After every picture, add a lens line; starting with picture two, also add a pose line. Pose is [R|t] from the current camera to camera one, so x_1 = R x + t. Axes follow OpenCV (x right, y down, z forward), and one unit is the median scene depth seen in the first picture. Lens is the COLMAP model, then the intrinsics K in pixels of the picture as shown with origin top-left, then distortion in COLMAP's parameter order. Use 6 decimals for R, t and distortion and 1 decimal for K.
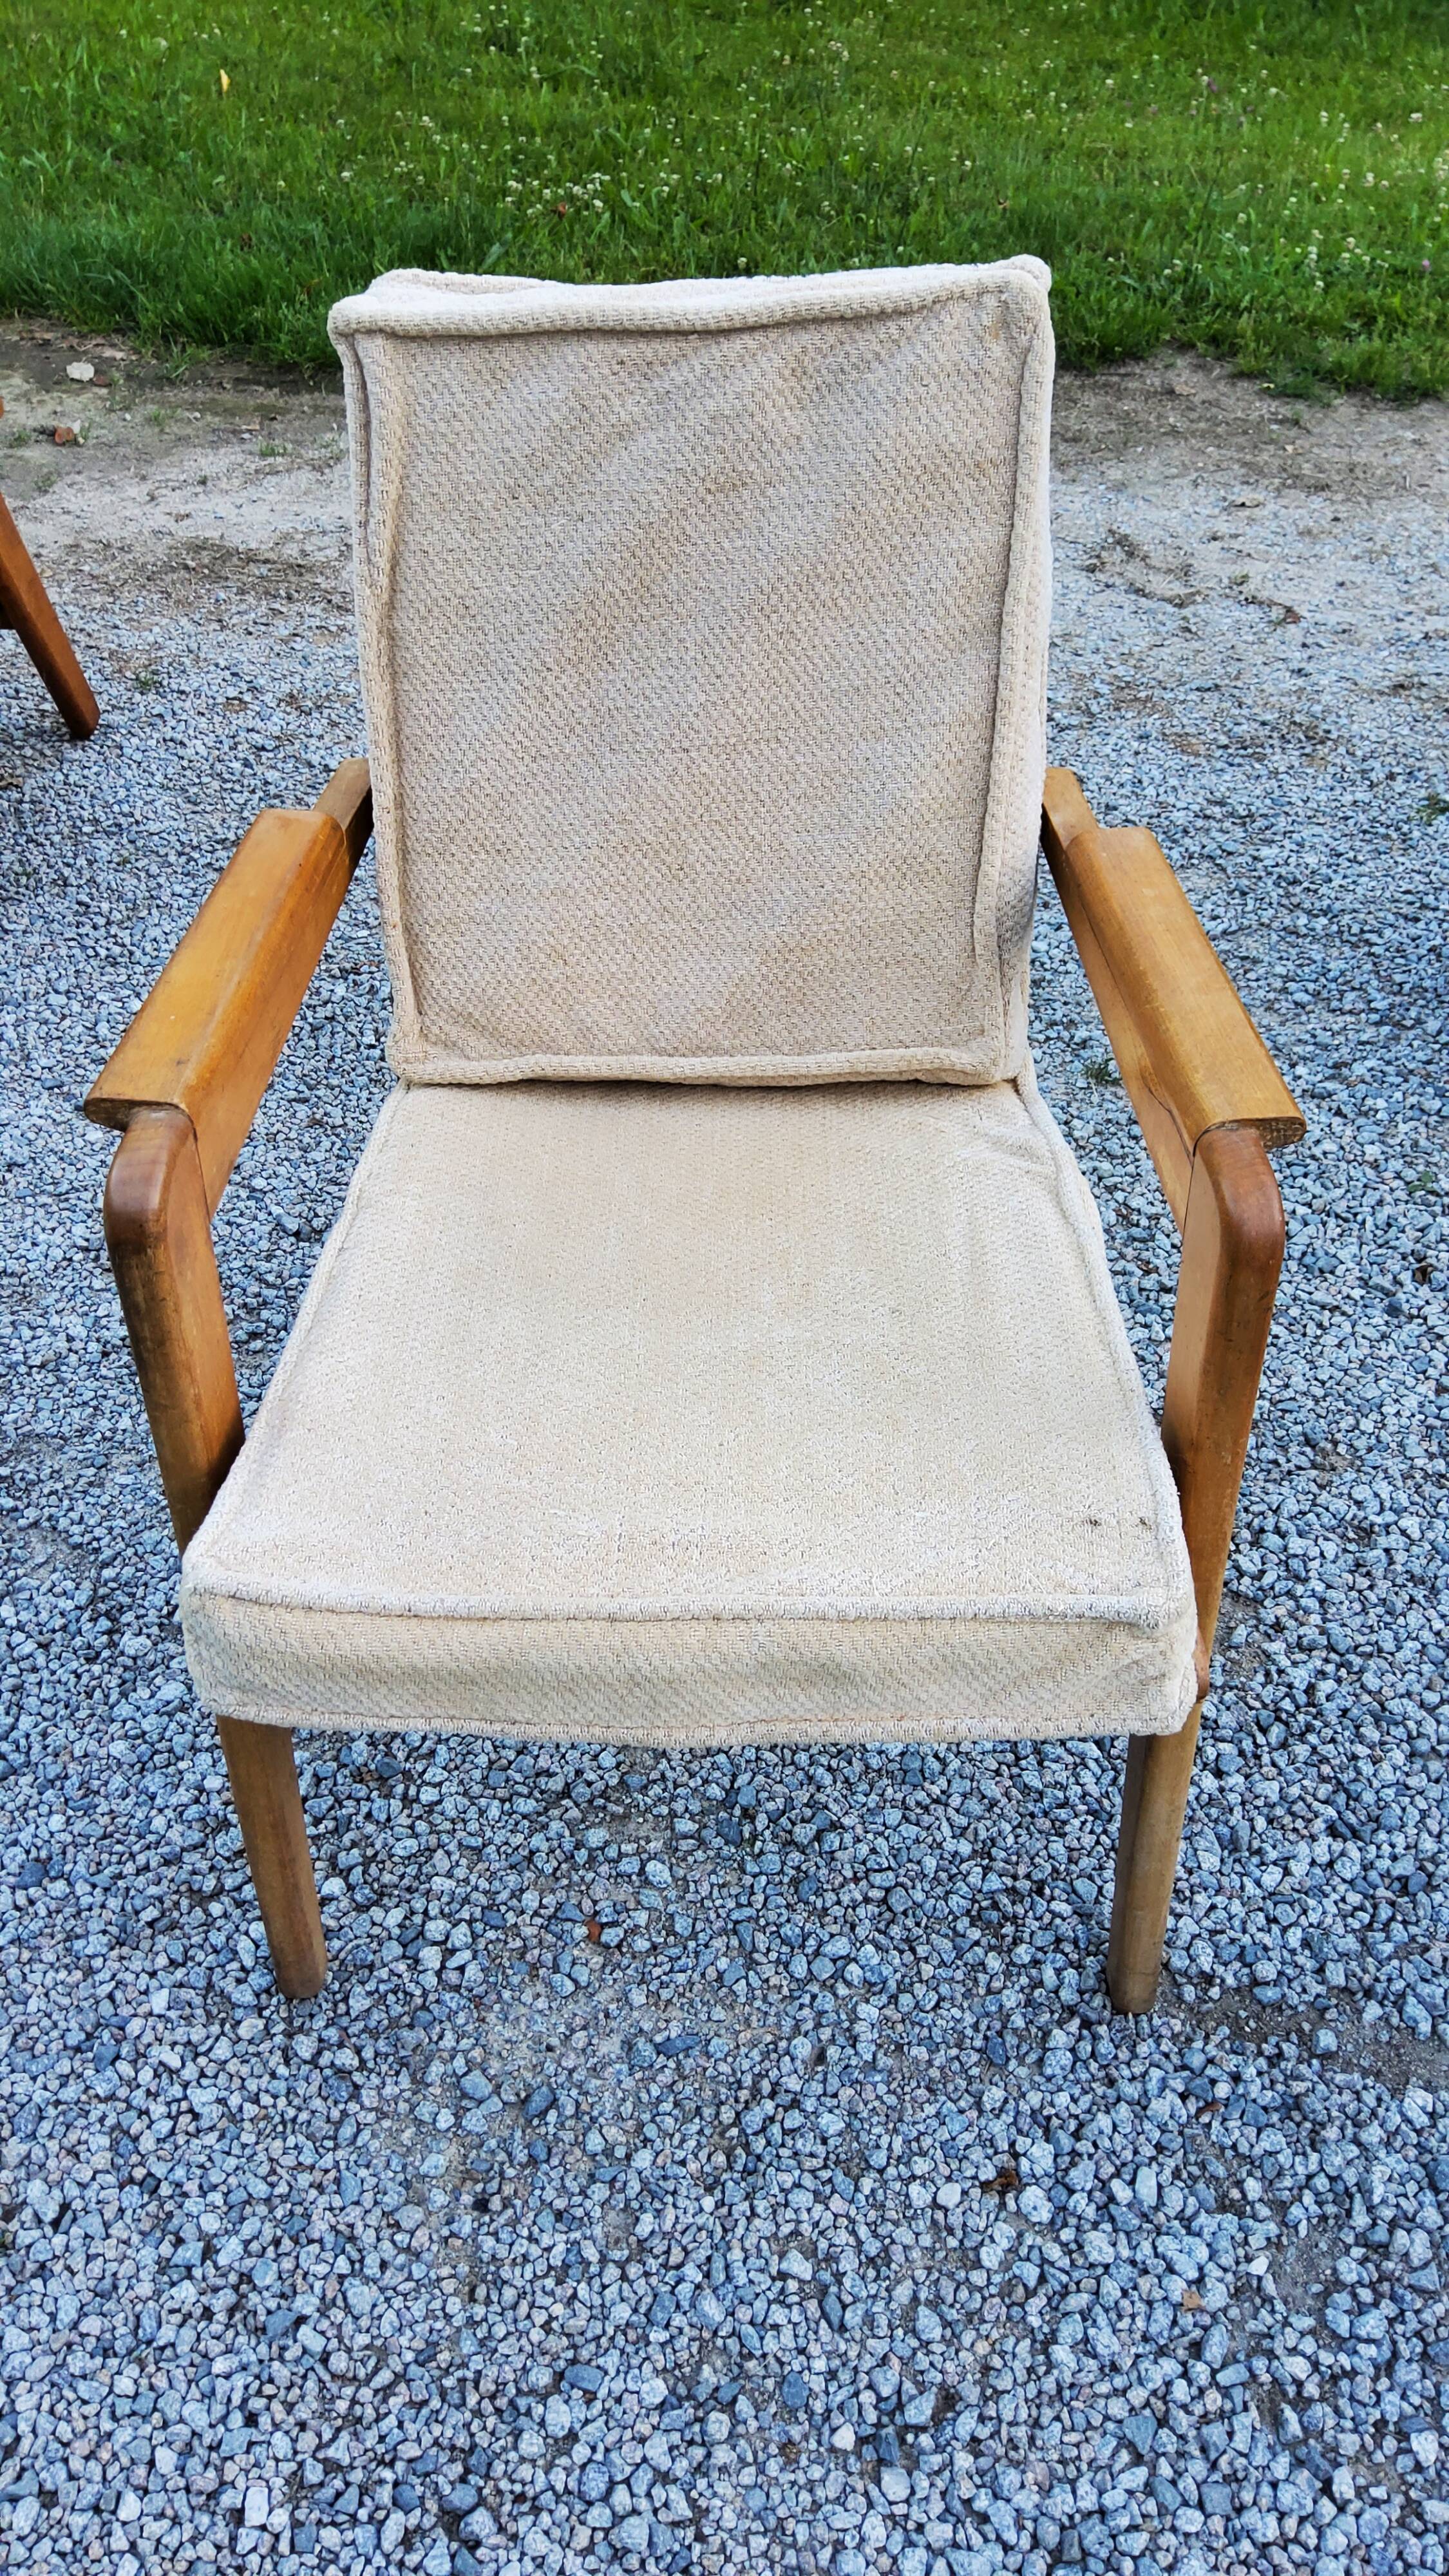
lens RADIAL K [[2066.6, 0, 737.2], [0, 2066.6, 1125.0], [0, 0, 1]] dist [0.086476, -0.135166]
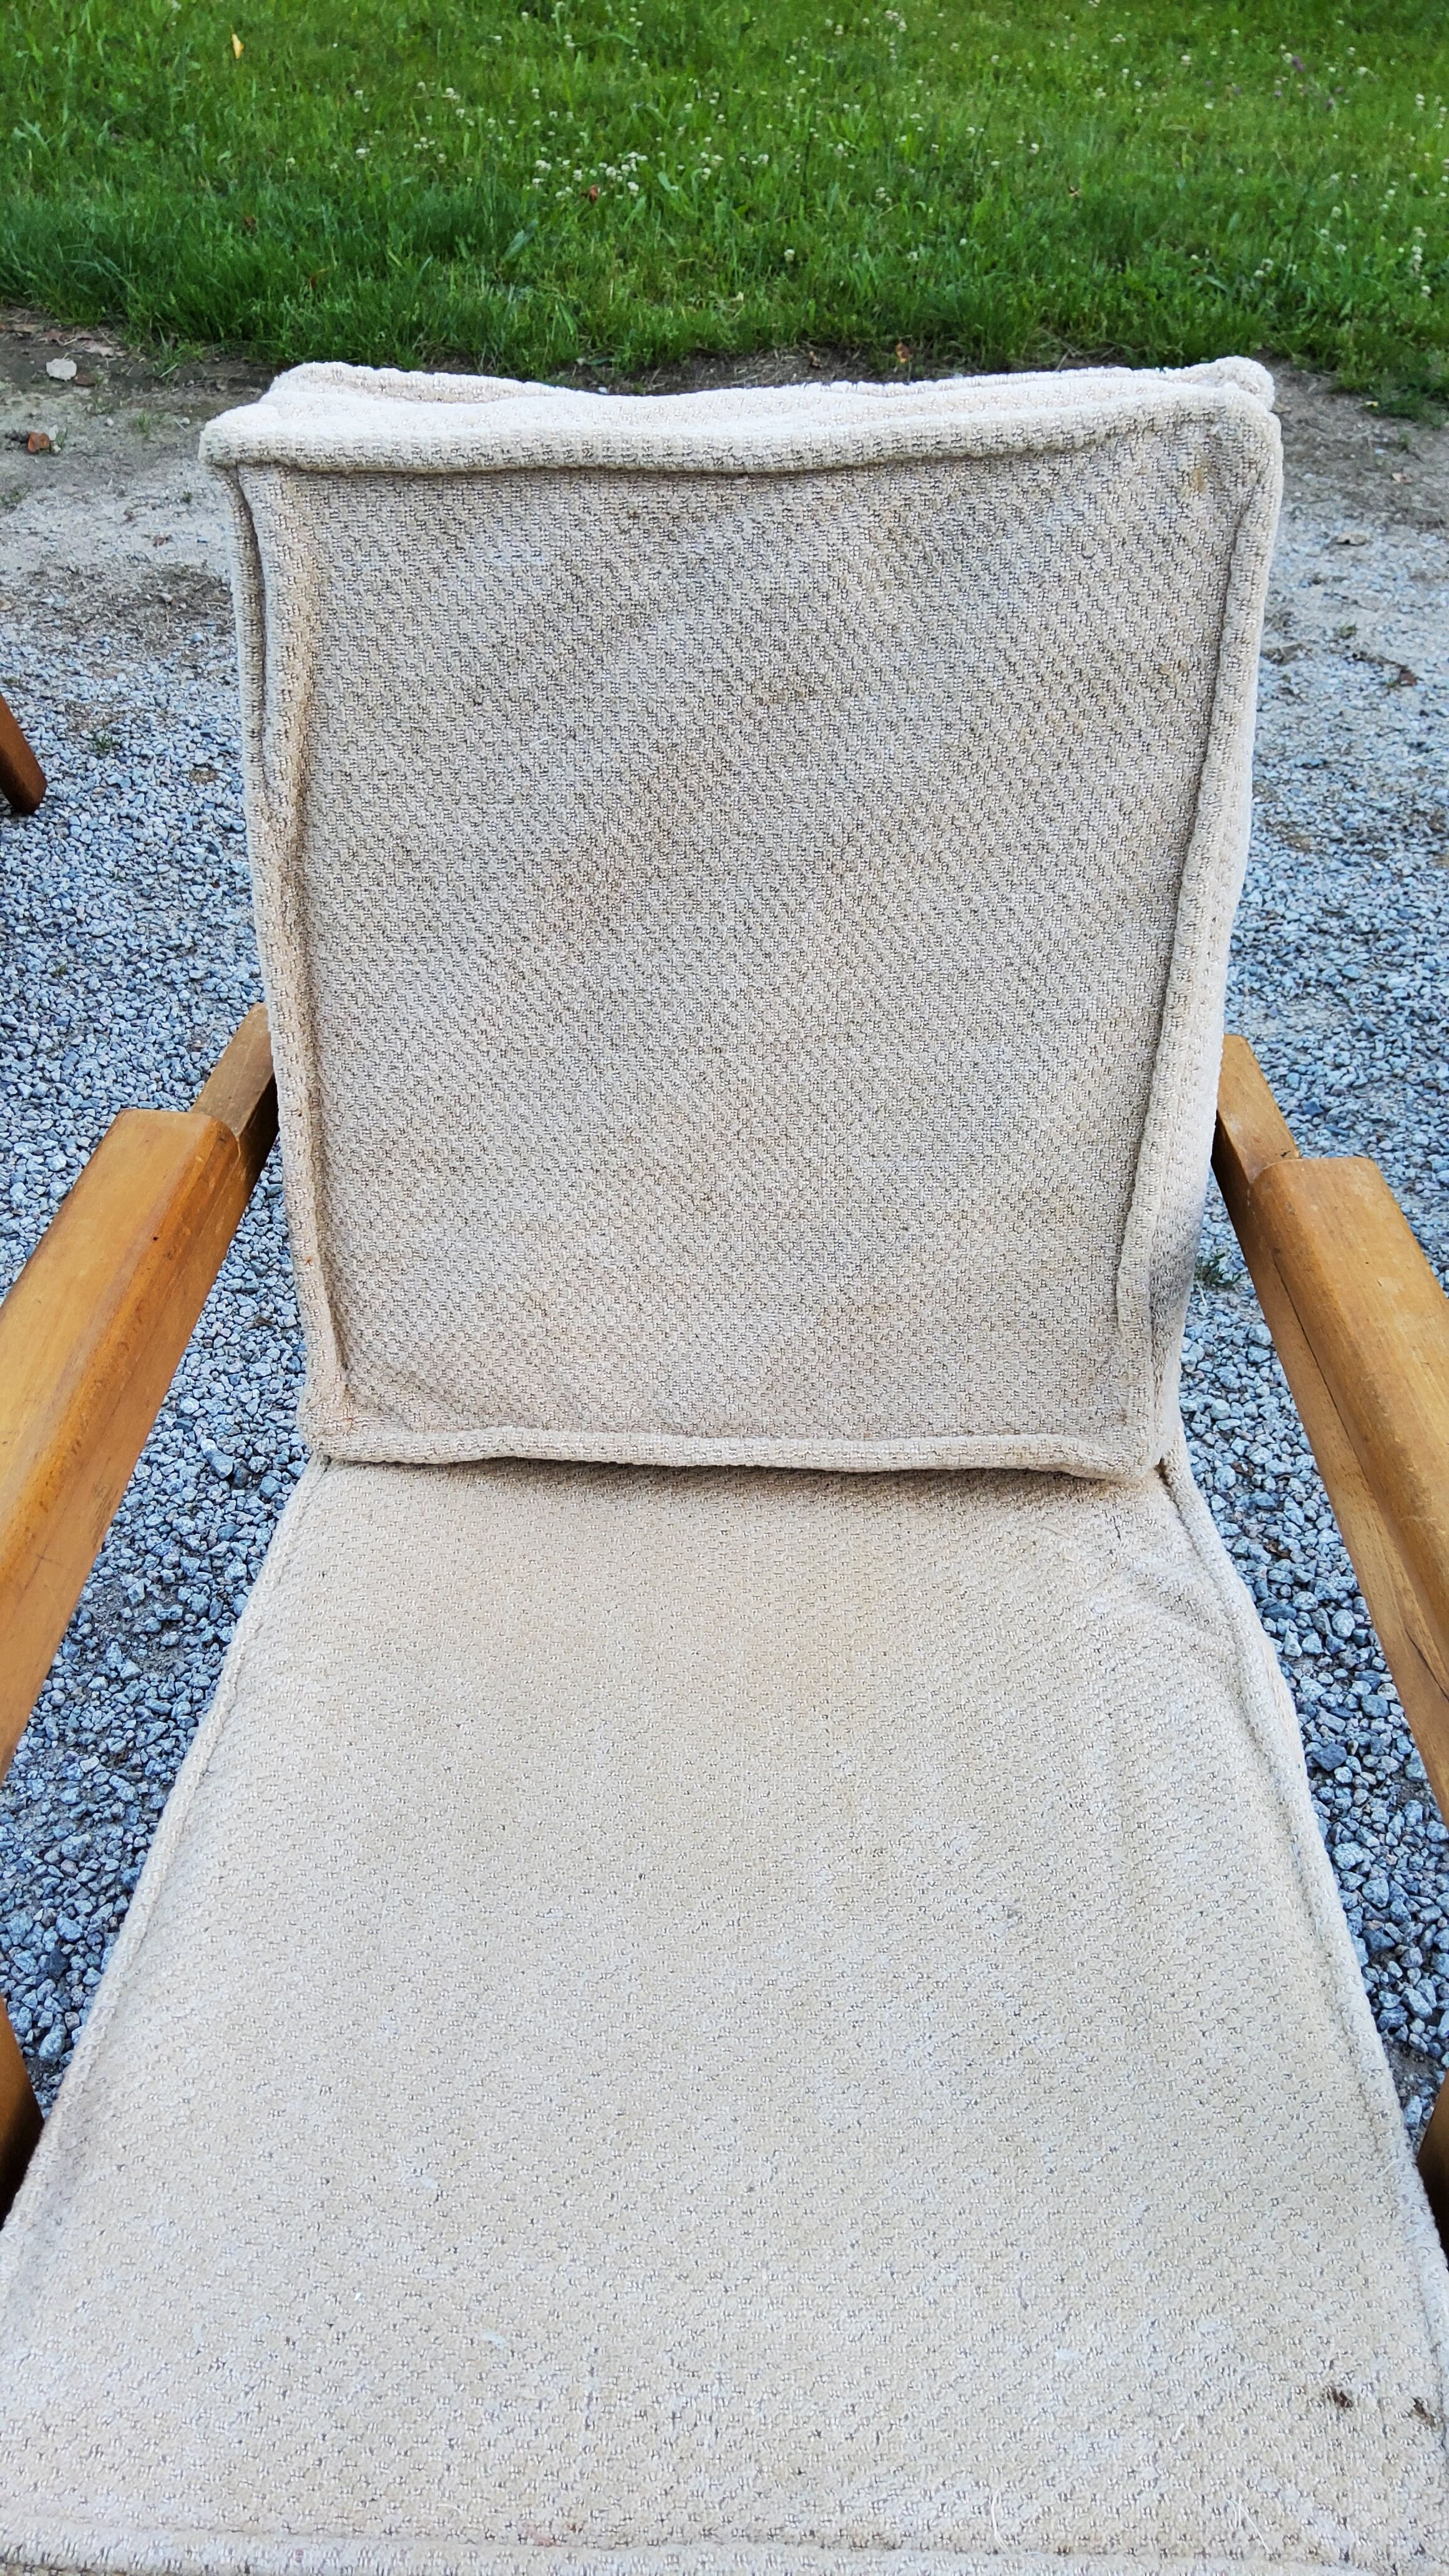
lens RADIAL K [[2063.3, 0, 728.5], [0, 2063.3, 1133.6], [0, 0, 1]] dist [0.106853, -0.170784]
pose [[0.999693, 0.019517, -0.015247, -0.007800], [-0.019272, 0.999686, 0.015996, -0.127440], [0.015554, -0.015698, 0.999756, 0.234000]]
